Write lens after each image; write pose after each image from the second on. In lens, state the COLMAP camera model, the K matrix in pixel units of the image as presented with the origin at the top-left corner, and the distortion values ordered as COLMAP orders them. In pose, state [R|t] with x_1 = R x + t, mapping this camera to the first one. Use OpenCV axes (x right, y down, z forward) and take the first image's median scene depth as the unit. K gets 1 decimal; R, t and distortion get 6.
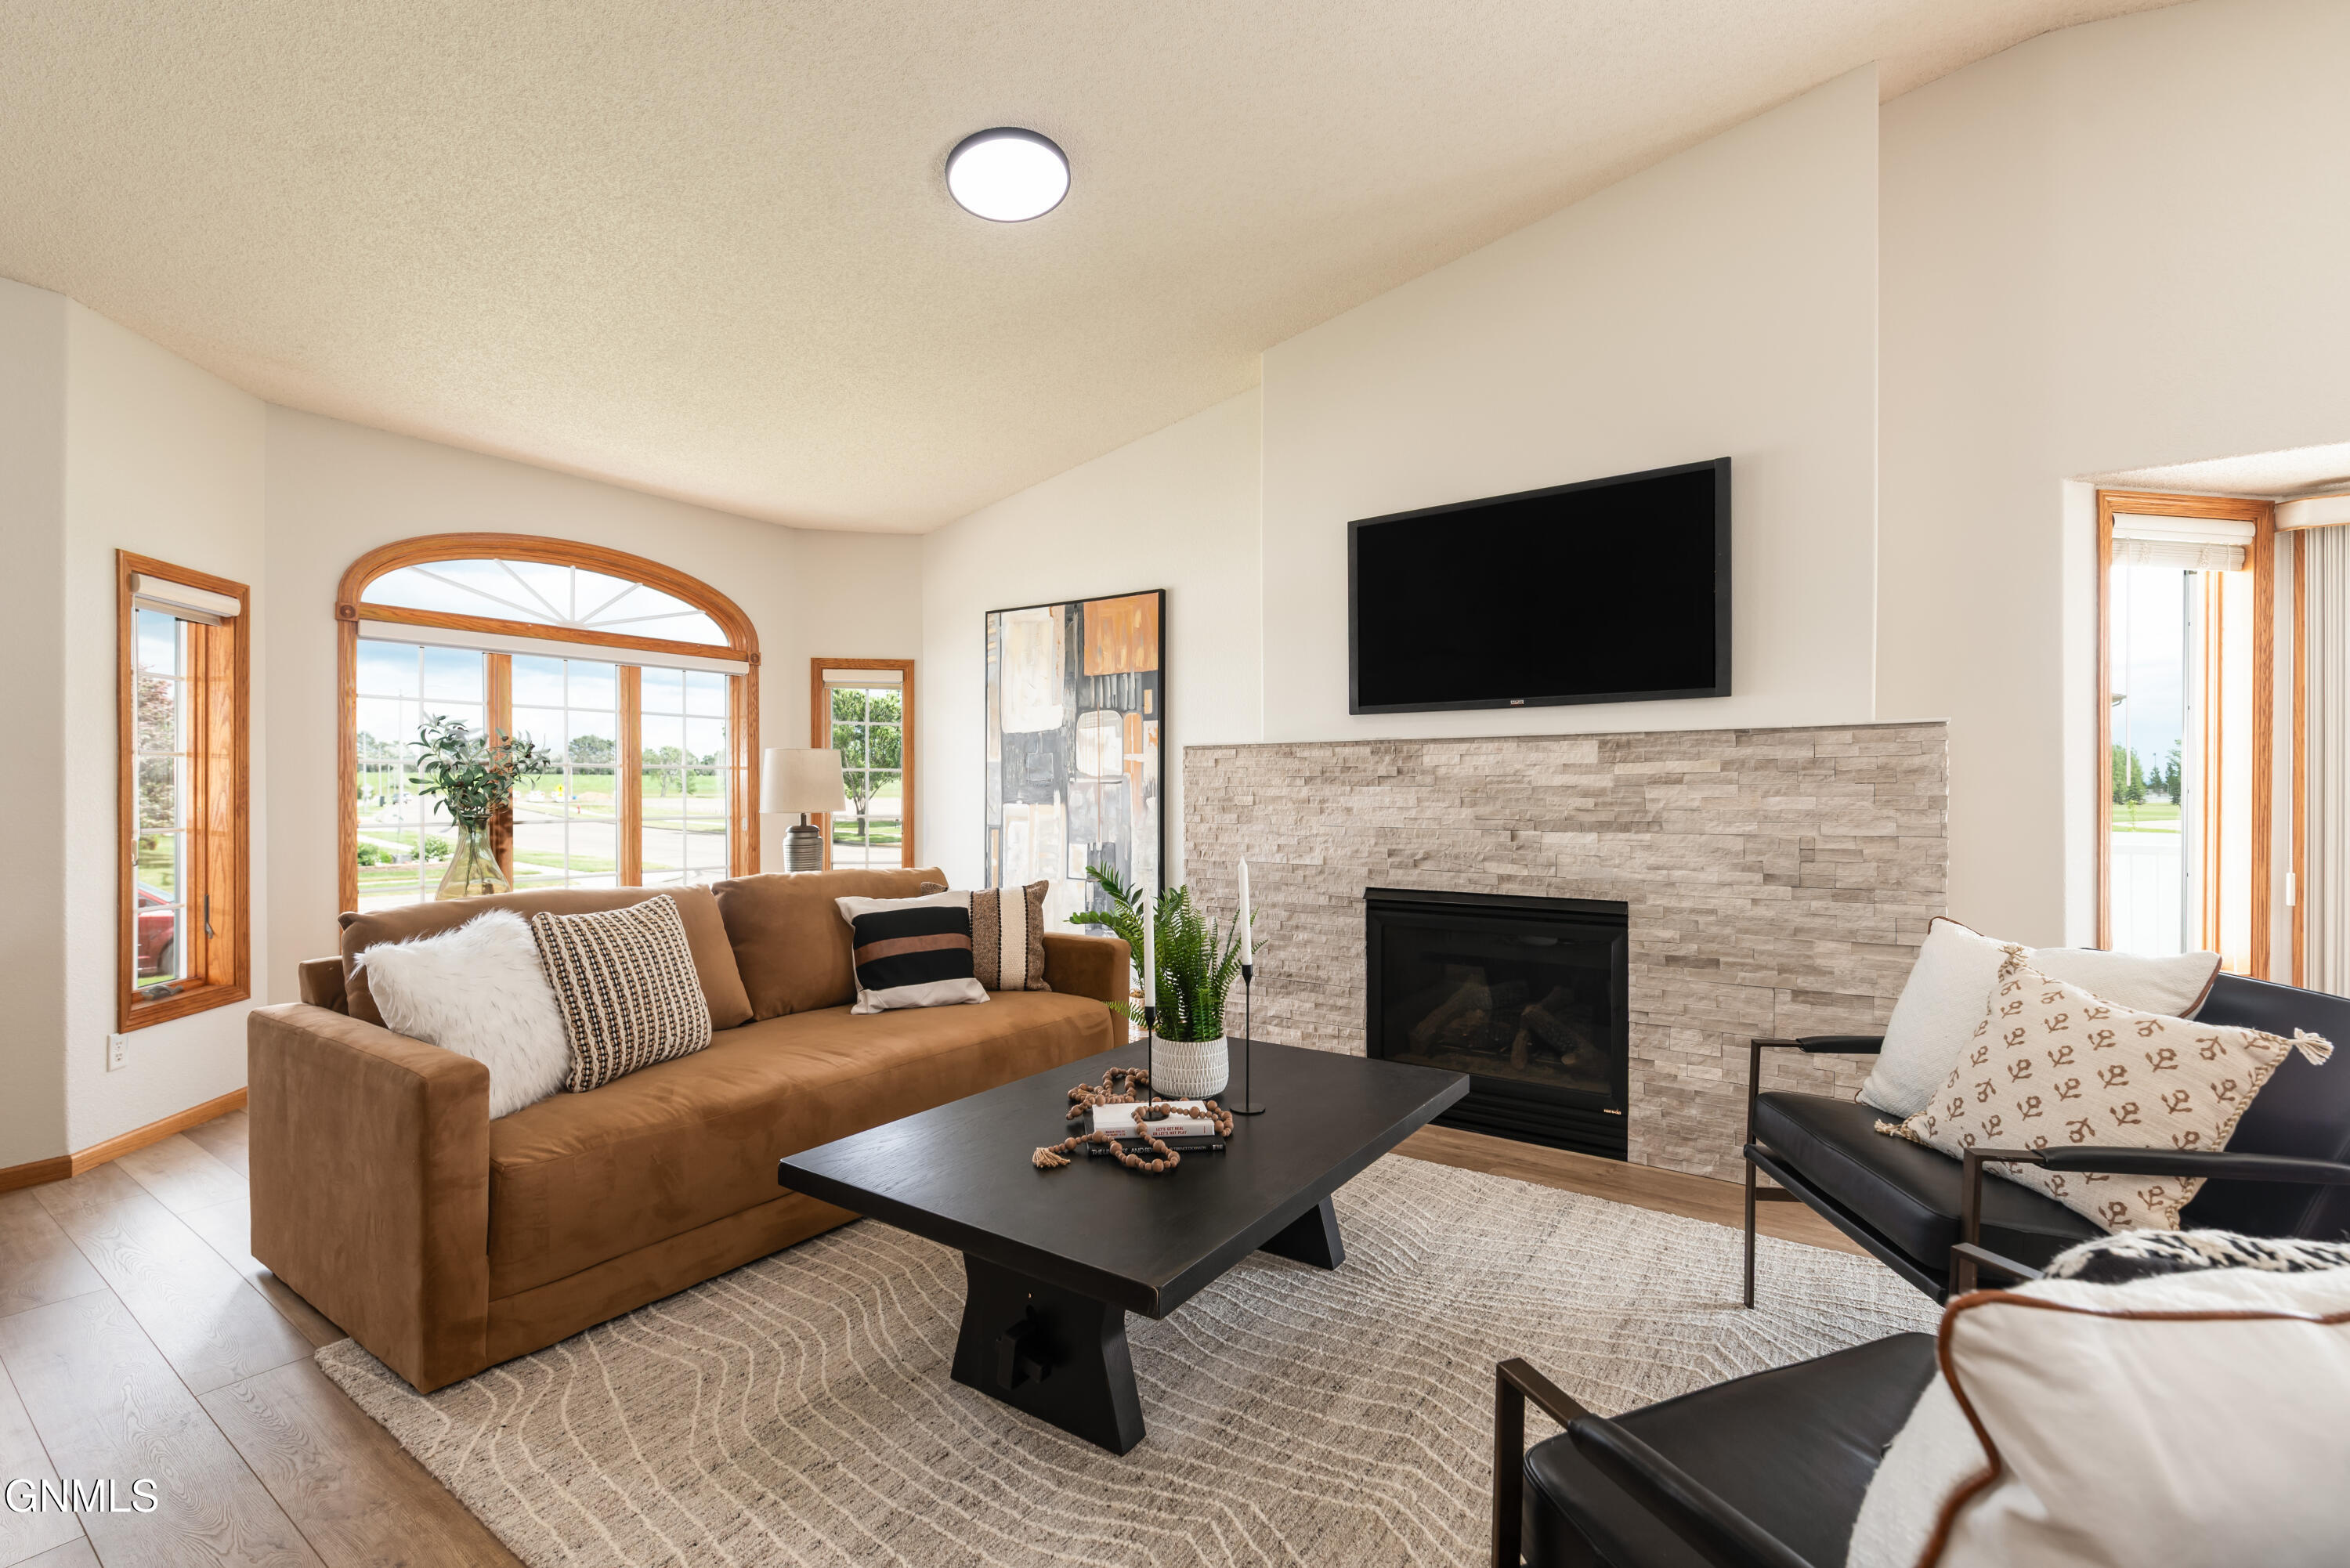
lens RADIAL K [[1009.7, 0, 1184.8], [0, 1009.7, 793.2], [0, 0, 1]] dist [-0.000653, 0.000191]
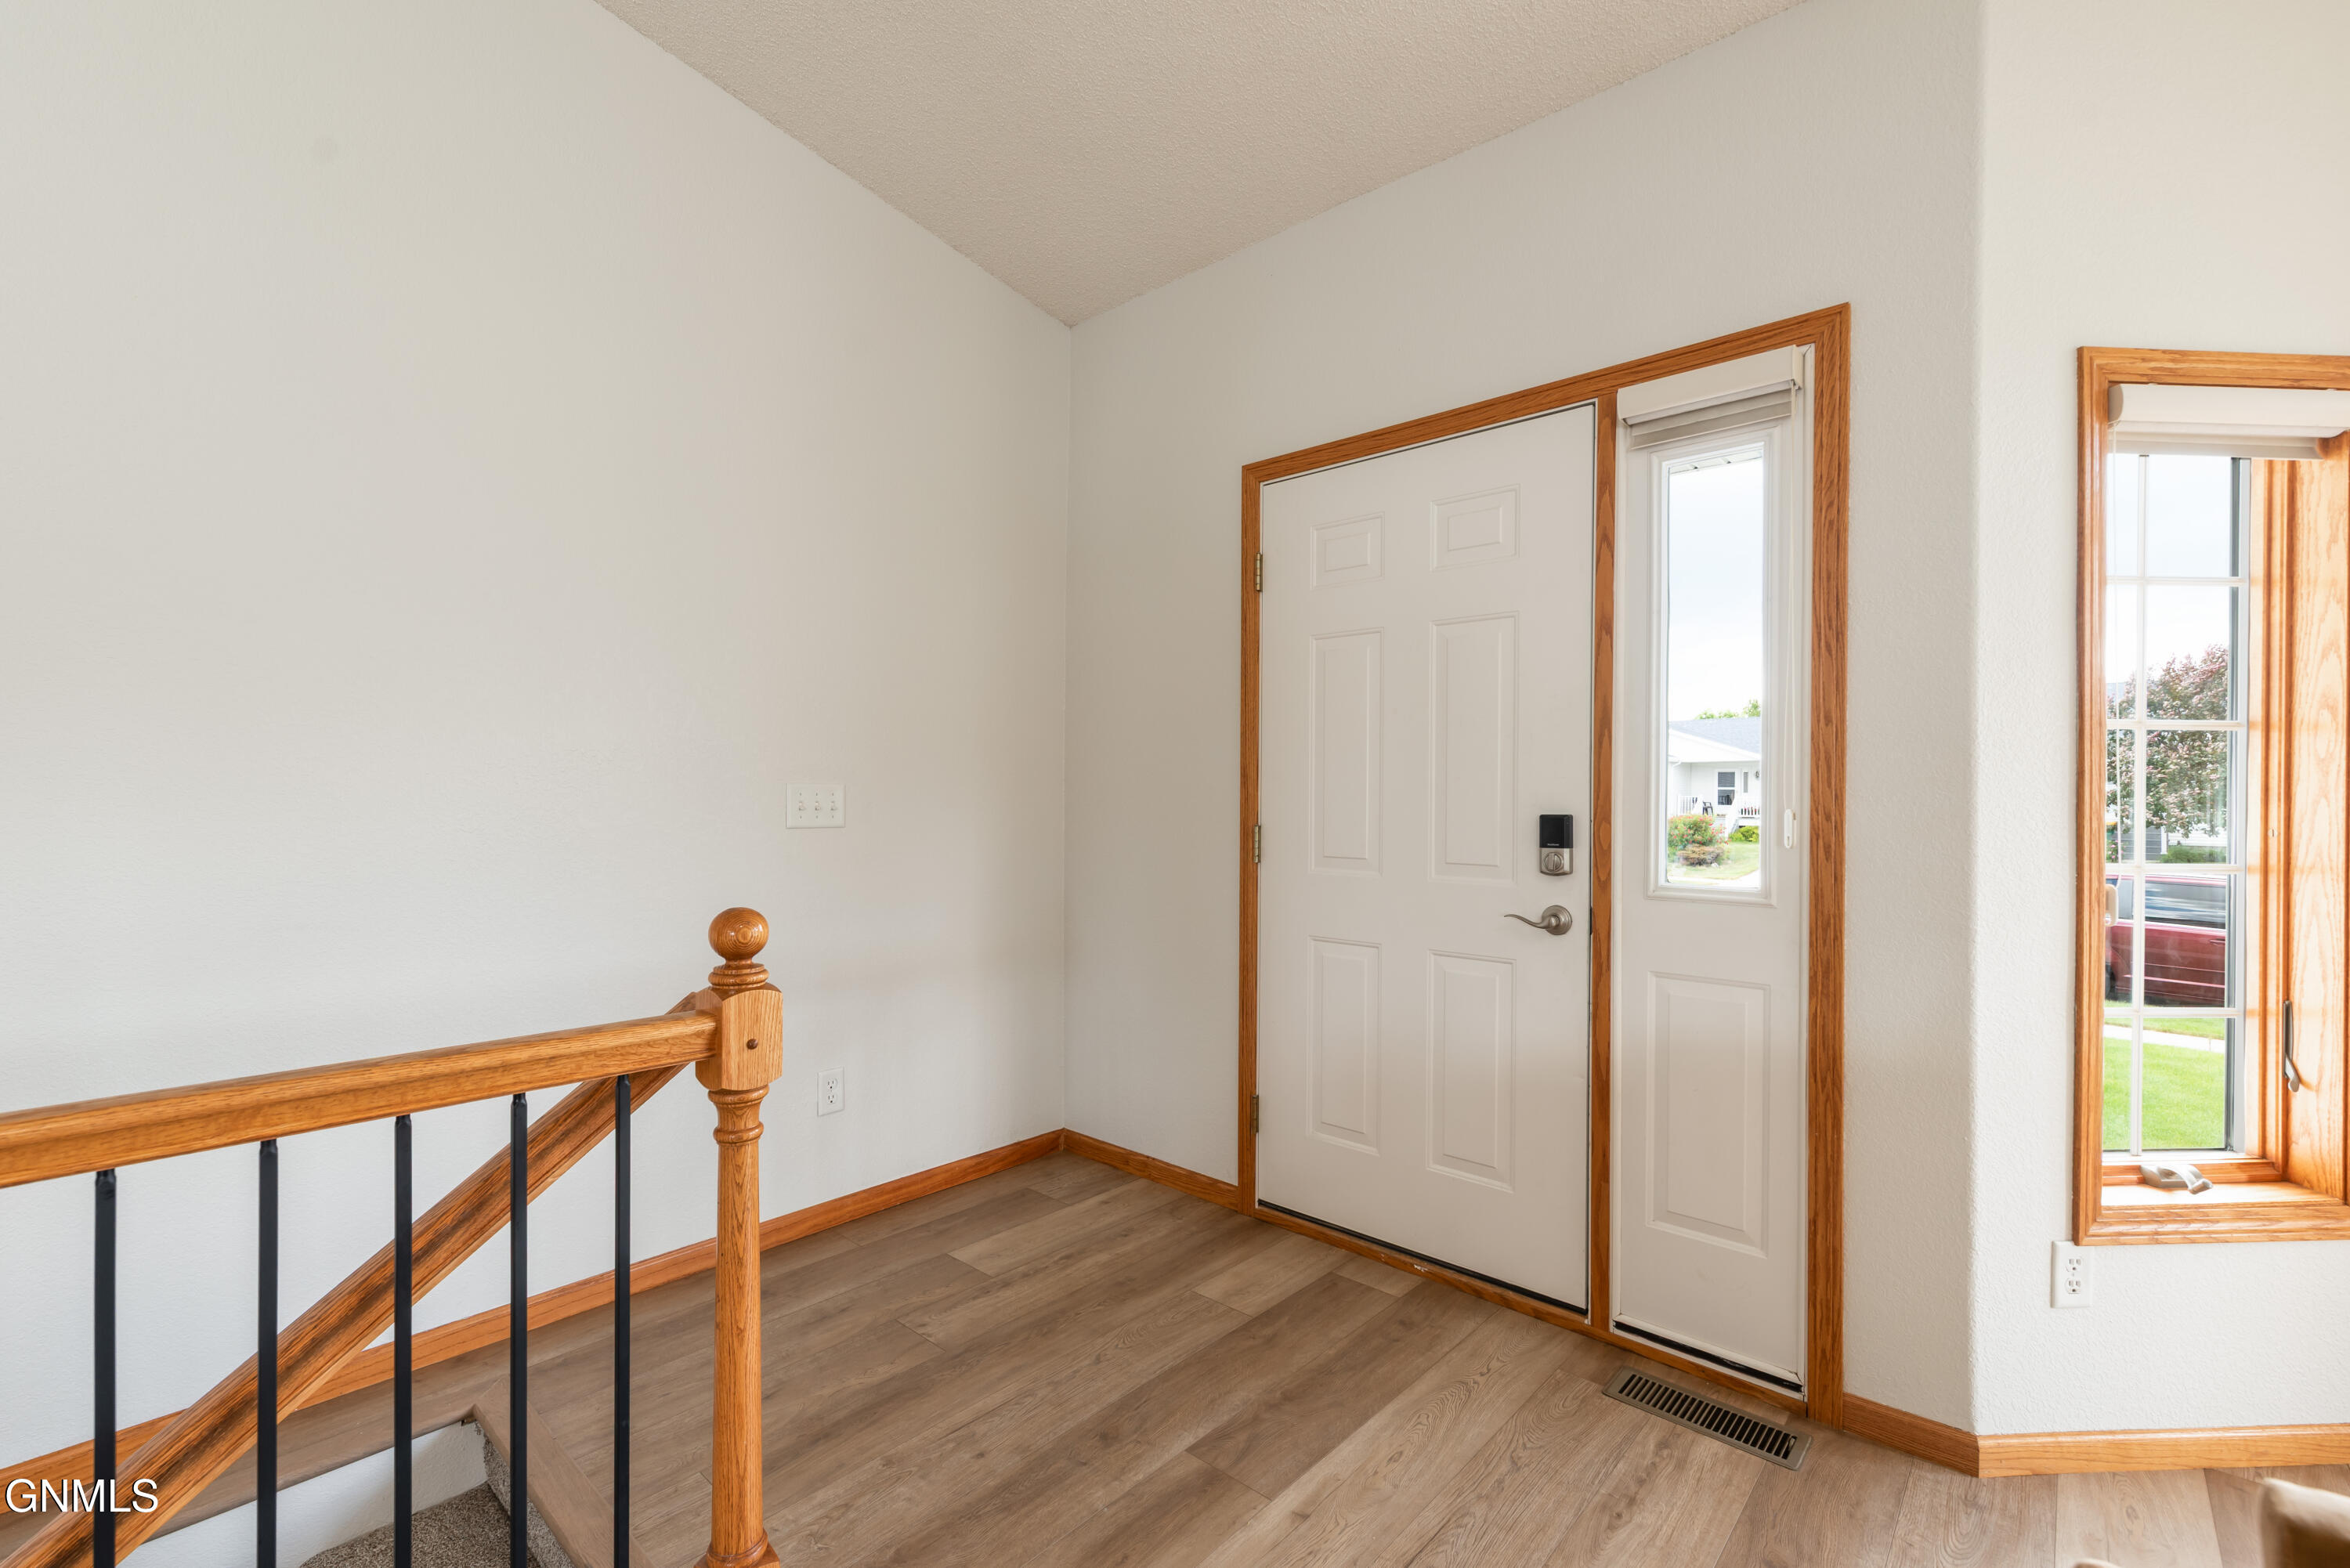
lens RADIAL K [[1009.7, 0, 1169.4], [0, 1009.7, 795.4], [0, 0, 1]] dist [-0.000653, 0.000191]
pose [[-0.131170, -0.000560, -0.991360, -0.446731], [-0.006470, 0.999979, 0.000291, 0.001471], [0.991339, 0.006452, -0.131171, 0.576110]]
